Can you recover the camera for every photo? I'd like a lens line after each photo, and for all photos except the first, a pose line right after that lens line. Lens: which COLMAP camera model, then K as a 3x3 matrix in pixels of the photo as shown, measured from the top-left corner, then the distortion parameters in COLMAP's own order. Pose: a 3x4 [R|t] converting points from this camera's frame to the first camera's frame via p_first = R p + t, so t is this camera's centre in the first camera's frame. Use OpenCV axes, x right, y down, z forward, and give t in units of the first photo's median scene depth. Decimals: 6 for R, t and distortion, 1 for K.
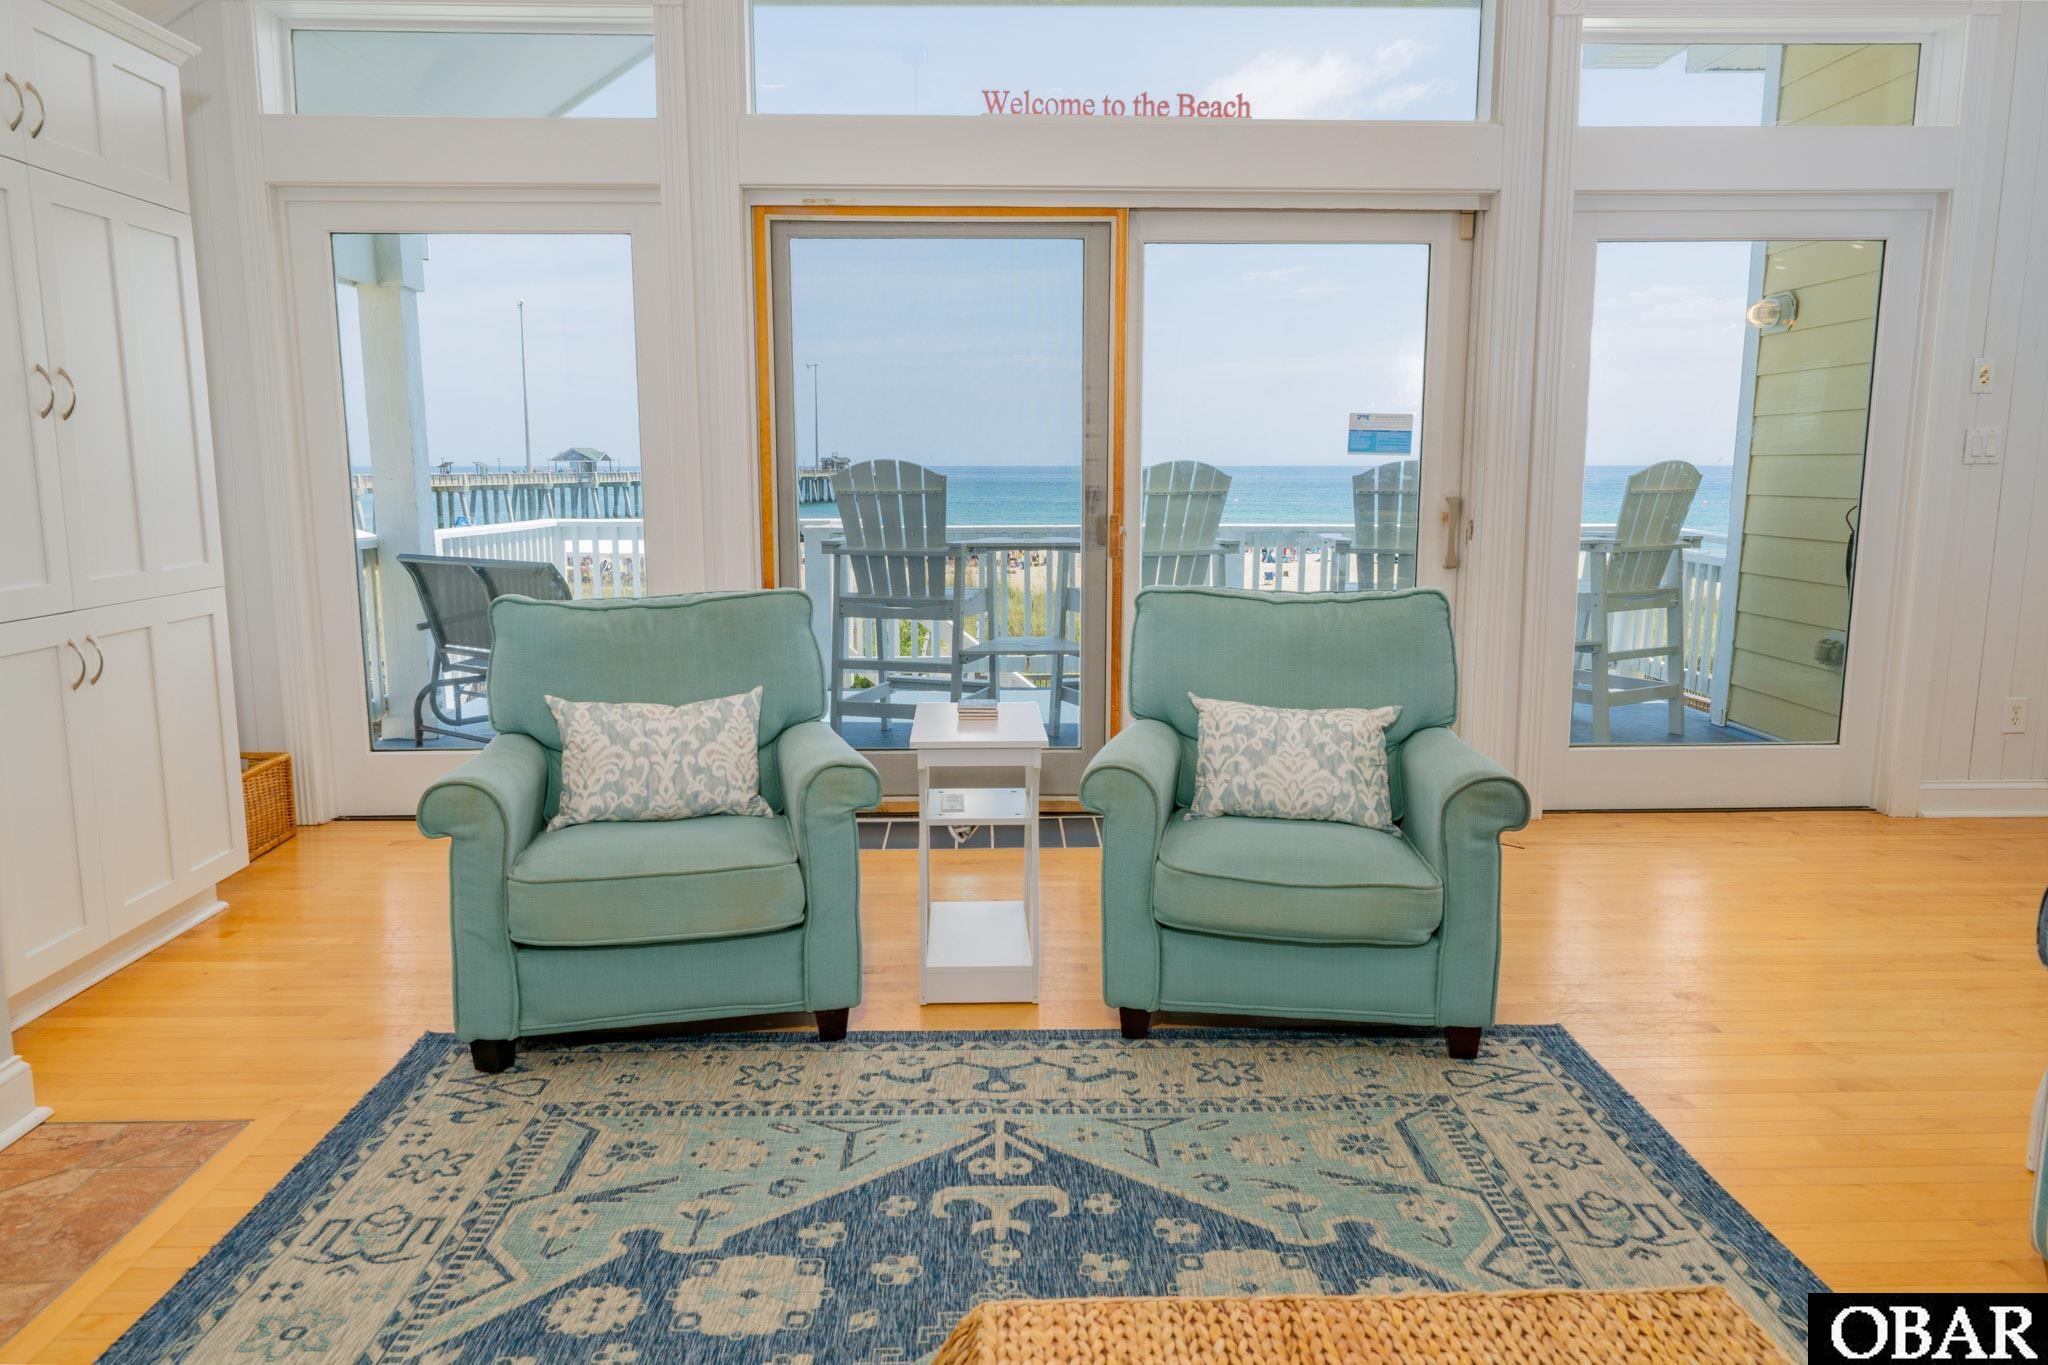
lens RADIAL K [[1384.9, 0, 1024.0], [0, 1384.9, 682.5], [0, 0, 1]] dist [0.008312, 0.003530]
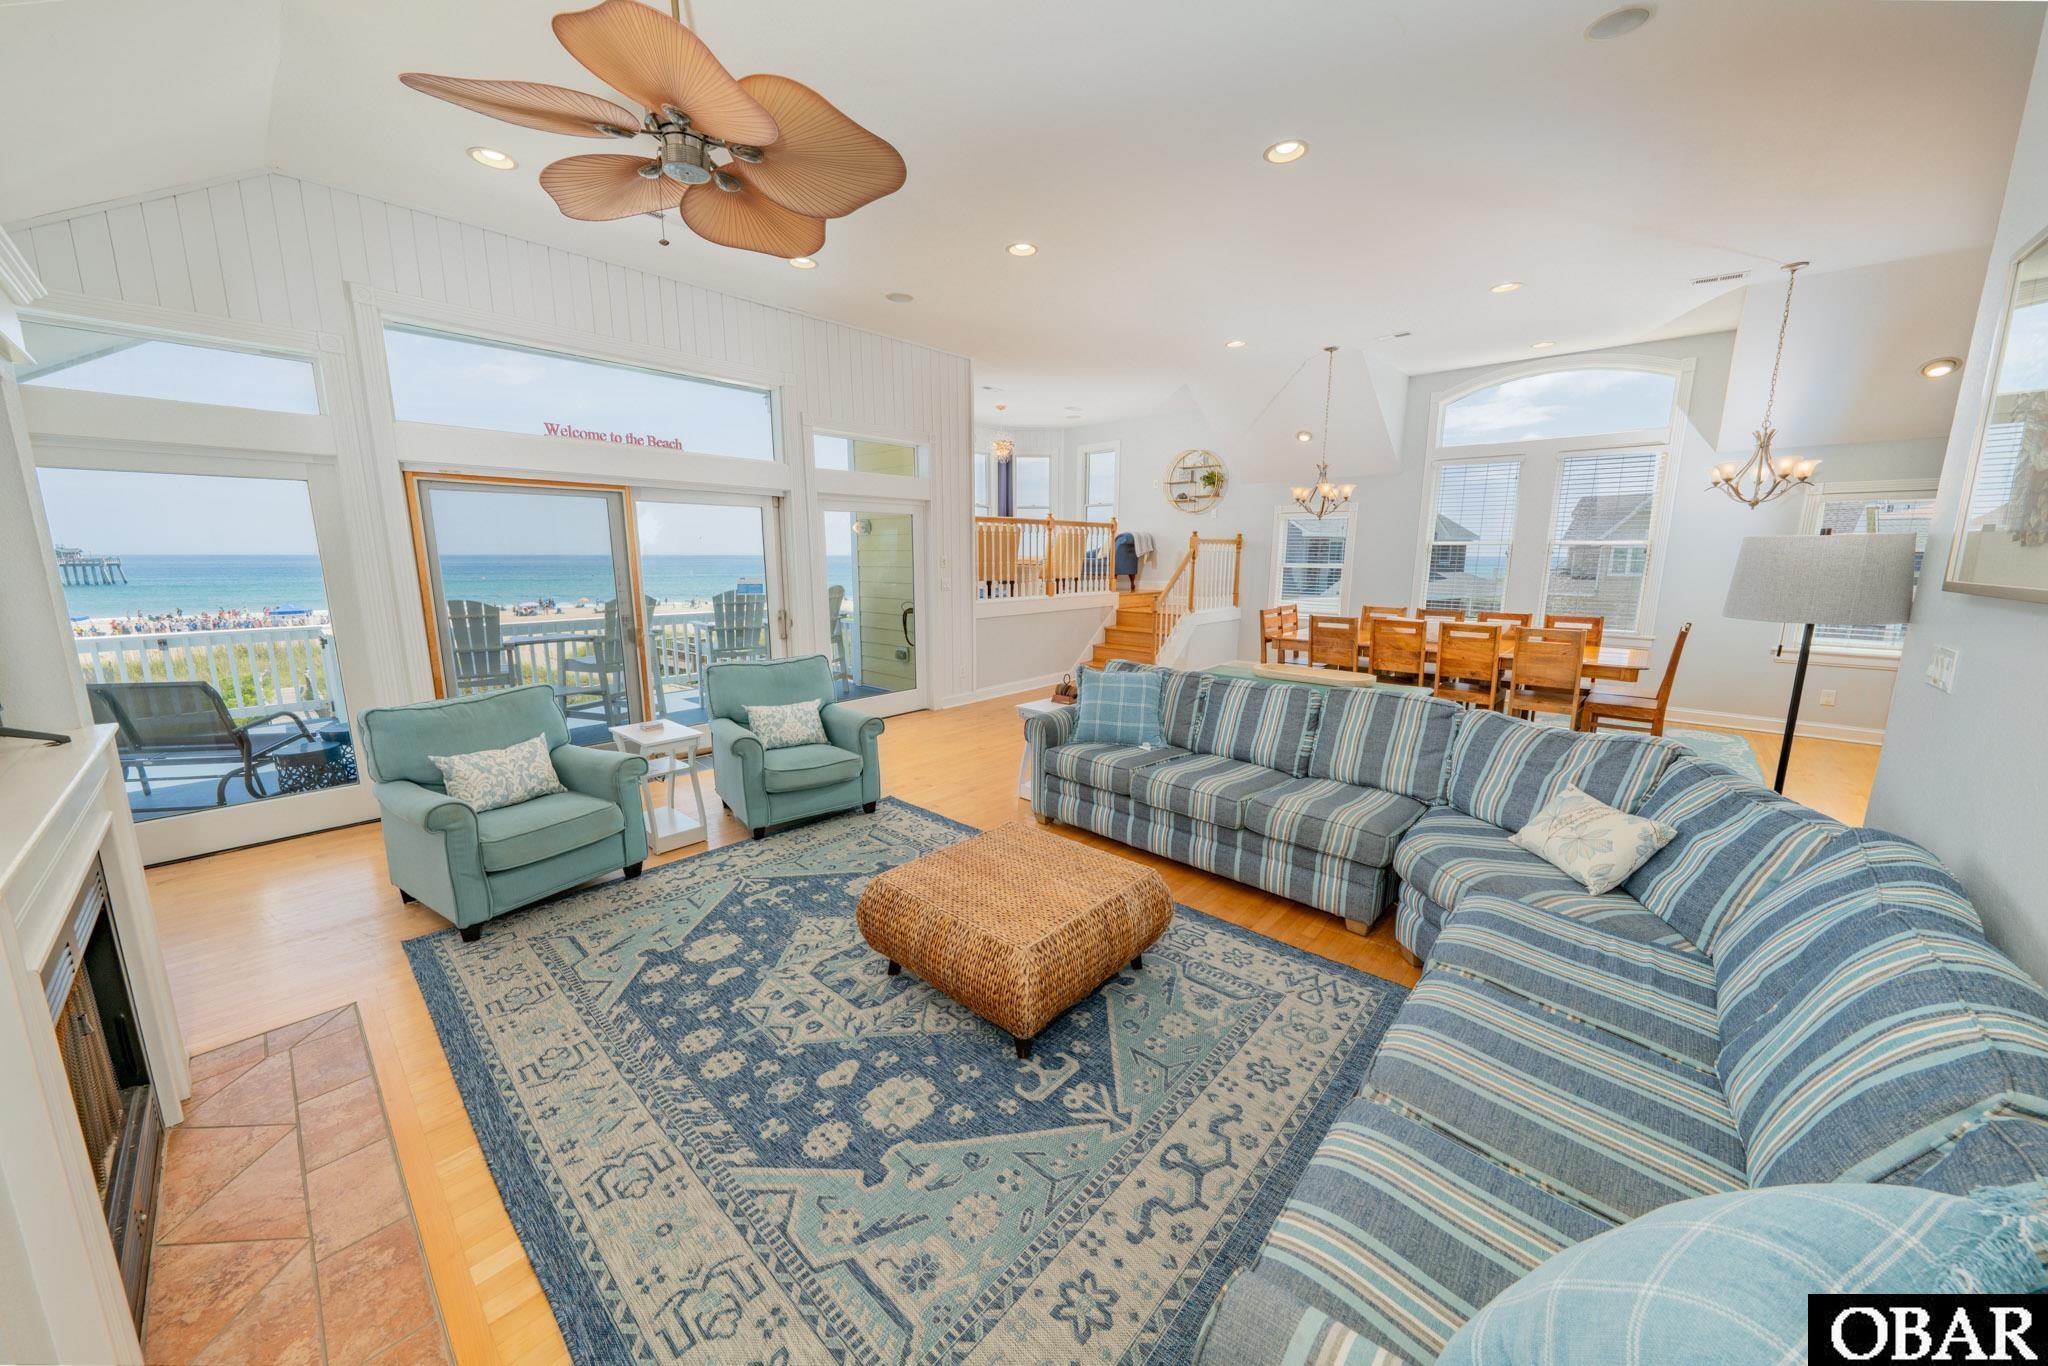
lens RADIAL K [[707.7, 0, 1021.2], [0, 707.7, 675.0], [0, 0, 1]] dist [-0.000192, 0.000021]
pose [[0.694845, -0.118947, 0.709254, -0.491206], [0.109793, 0.992211, 0.058839, -0.075569], [-0.710729, 0.036987, 0.702493, -0.302201]]
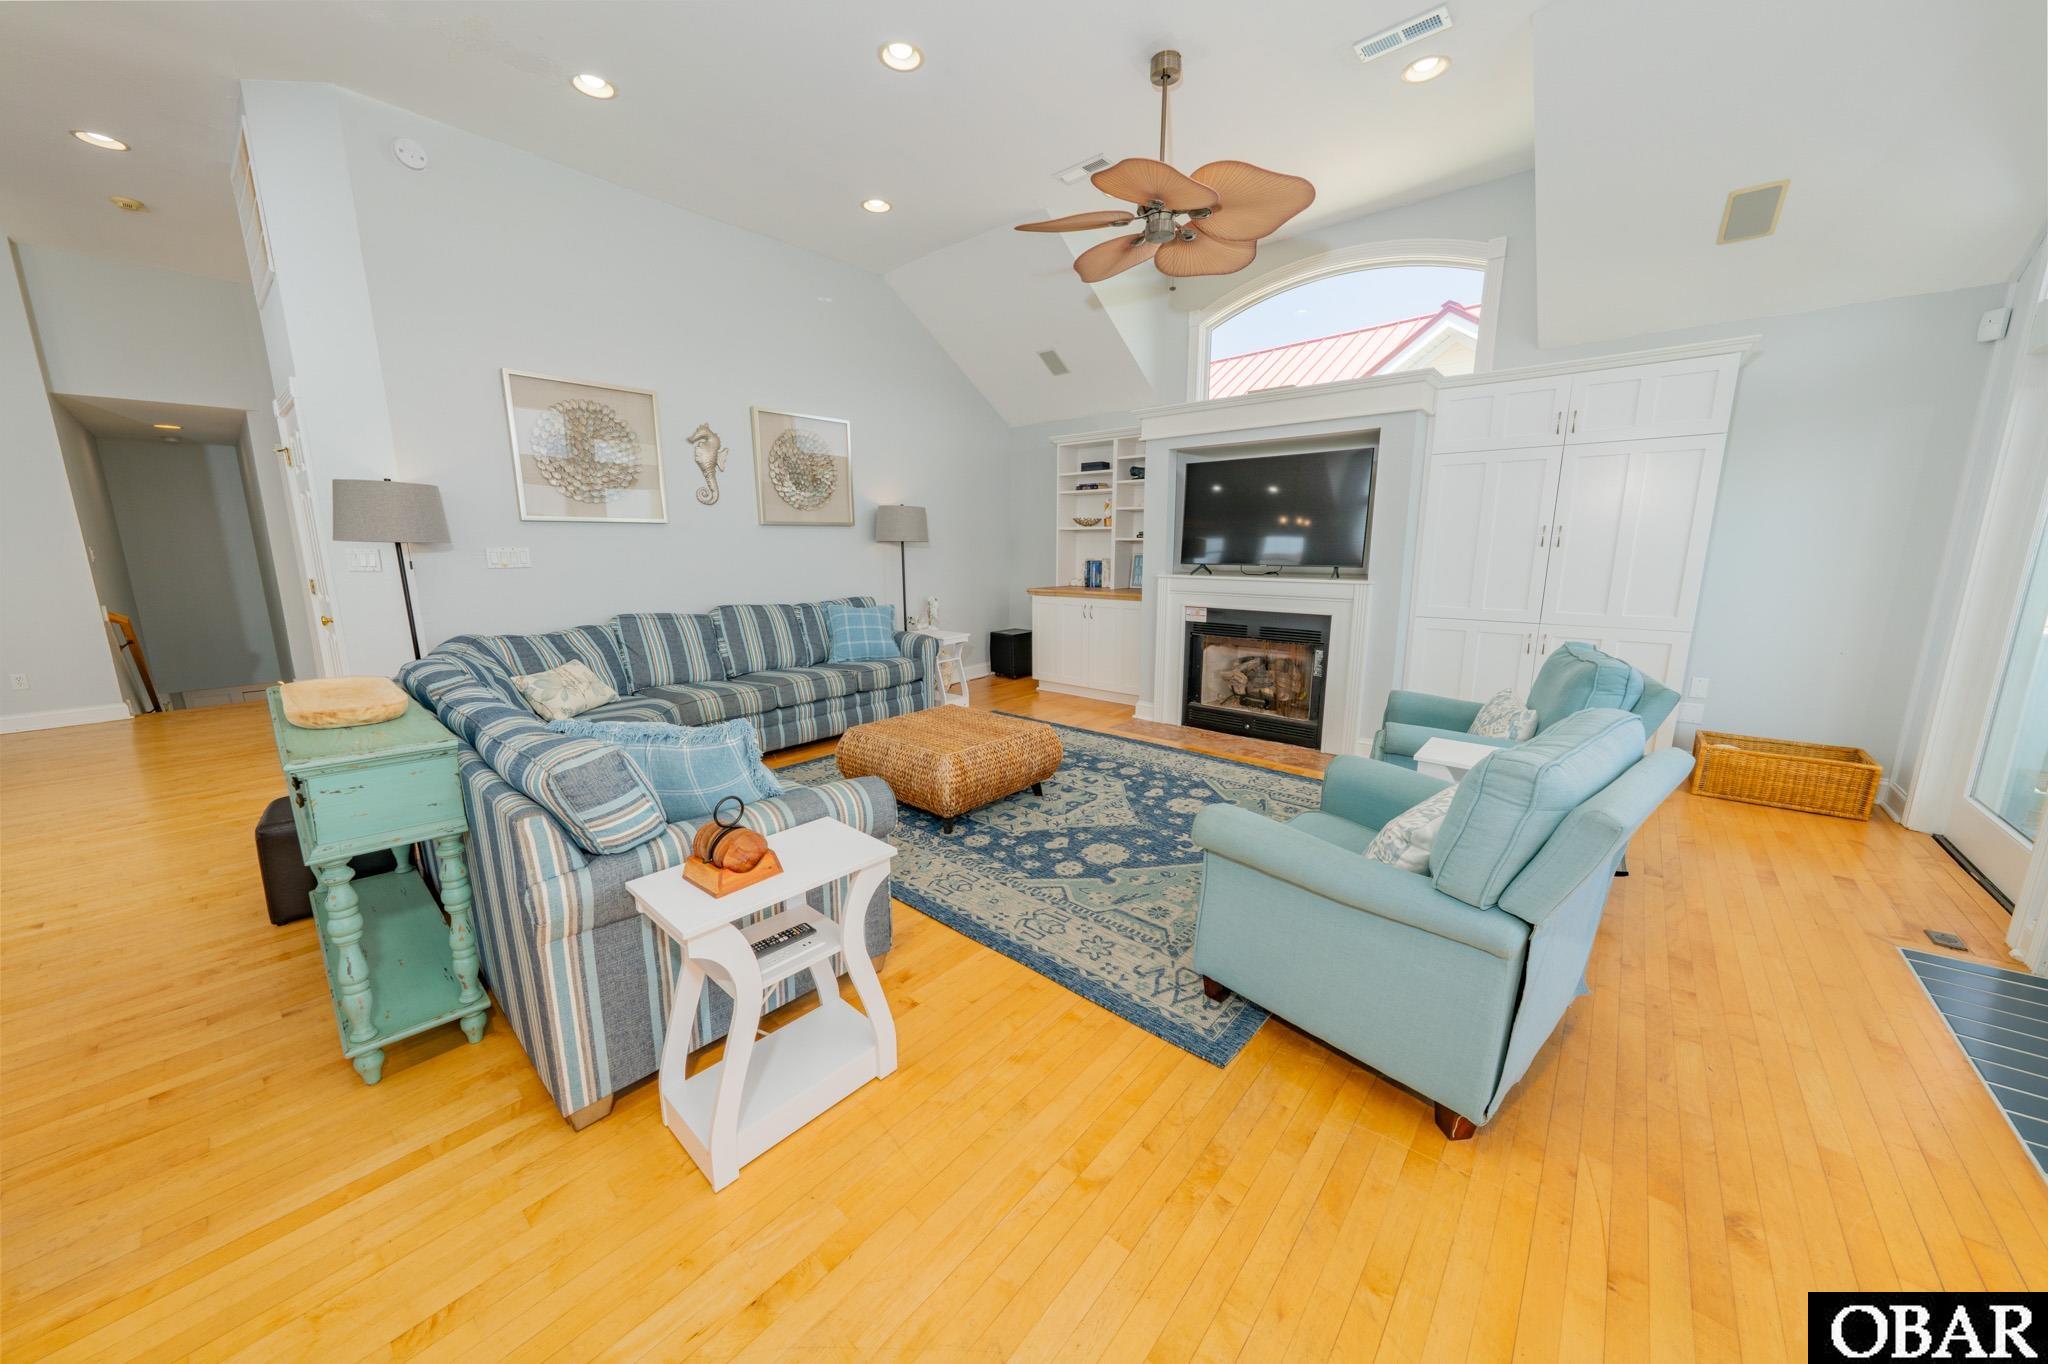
lens RADIAL K [[690.8, 0, 1017.9], [0, 690.8, 681.5], [0, 0, 1]] dist [-0.001513, -0.000113]
pose [[-0.680029, 0.144498, -0.718805, 0.908371], [-0.111193, 0.948721, 0.295912, -0.226850], [0.724704, 0.281155, -0.629091, 1.188364]]
